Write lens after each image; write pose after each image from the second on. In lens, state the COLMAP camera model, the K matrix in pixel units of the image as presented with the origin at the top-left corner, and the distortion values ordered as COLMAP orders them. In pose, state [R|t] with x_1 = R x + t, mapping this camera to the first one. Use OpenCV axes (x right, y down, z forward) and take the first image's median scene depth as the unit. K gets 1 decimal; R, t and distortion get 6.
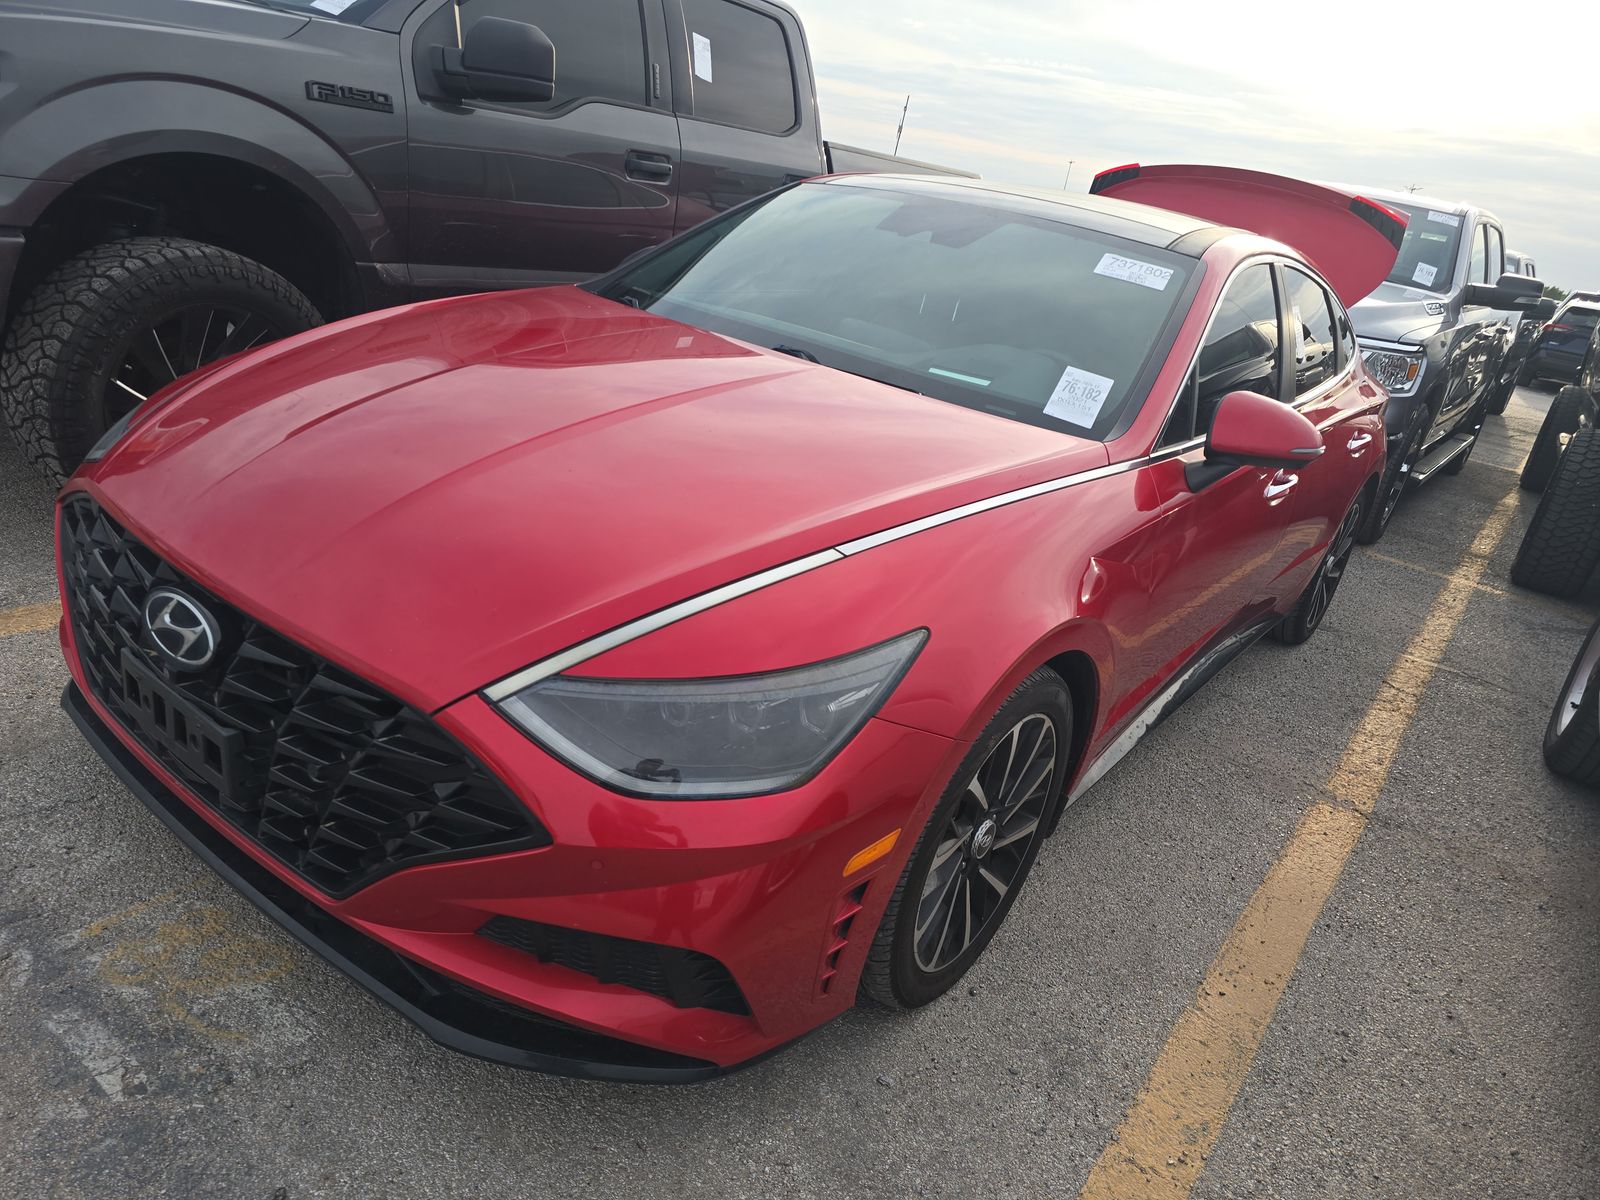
lens RADIAL K [[1094.7, 0, 803.1], [0, 1094.7, 595.1], [0, 0, 1]] dist [0.041677, -0.022020]
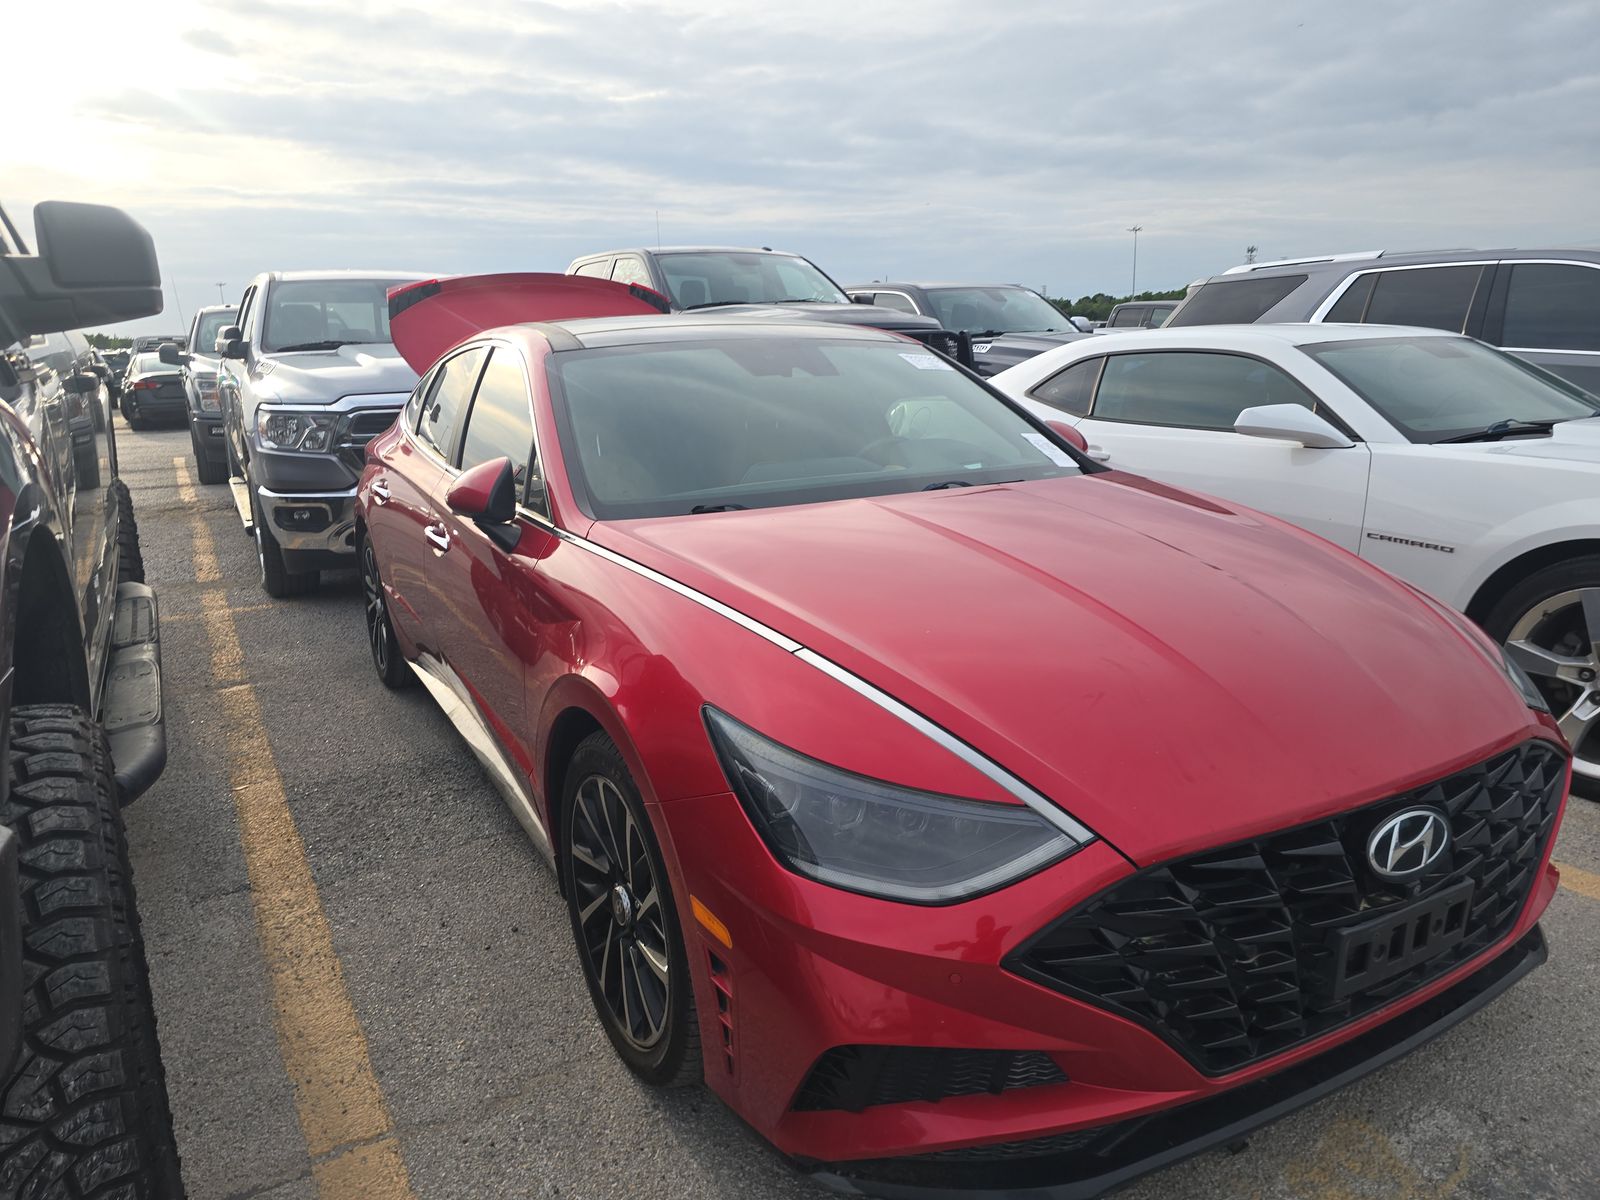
lens RADIAL K [[1094.7, 0, 794.1], [0, 1094.7, 606.7], [0, 0, 1]] dist [0.041677, -0.022020]
pose [[0.374495, -0.387567, 0.842345, -1.328080], [0.412768, 0.883158, 0.222834, -0.536720], [-0.830287, 0.264243, 0.490713, 0.776860]]
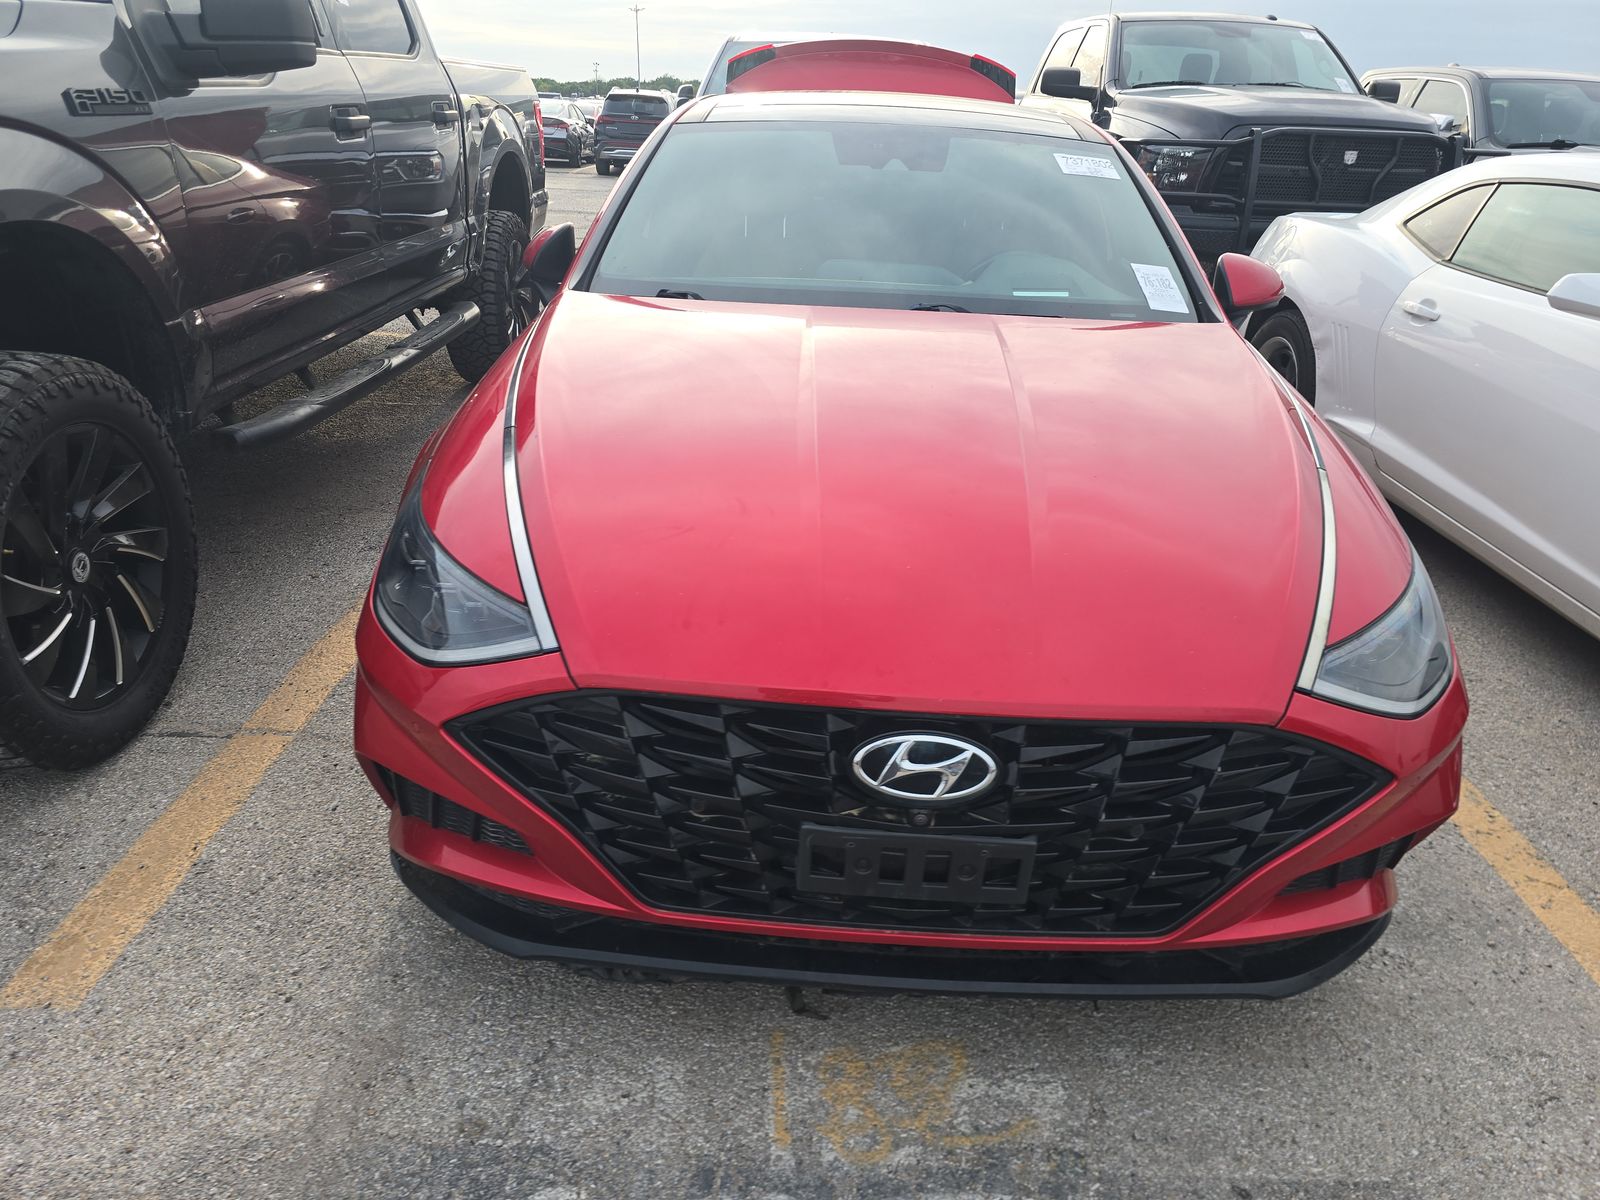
lens RADIAL K [[1094.7, 0, 798.7], [0, 1094.7, 599.2], [0, 0, 1]] dist [0.041677, -0.022020]
pose [[0.804254, -0.359531, 0.473194, -0.874257], [0.300744, 0.932983, 0.197724, -0.265789], [-0.512571, -0.016710, 0.858482, 0.238723]]
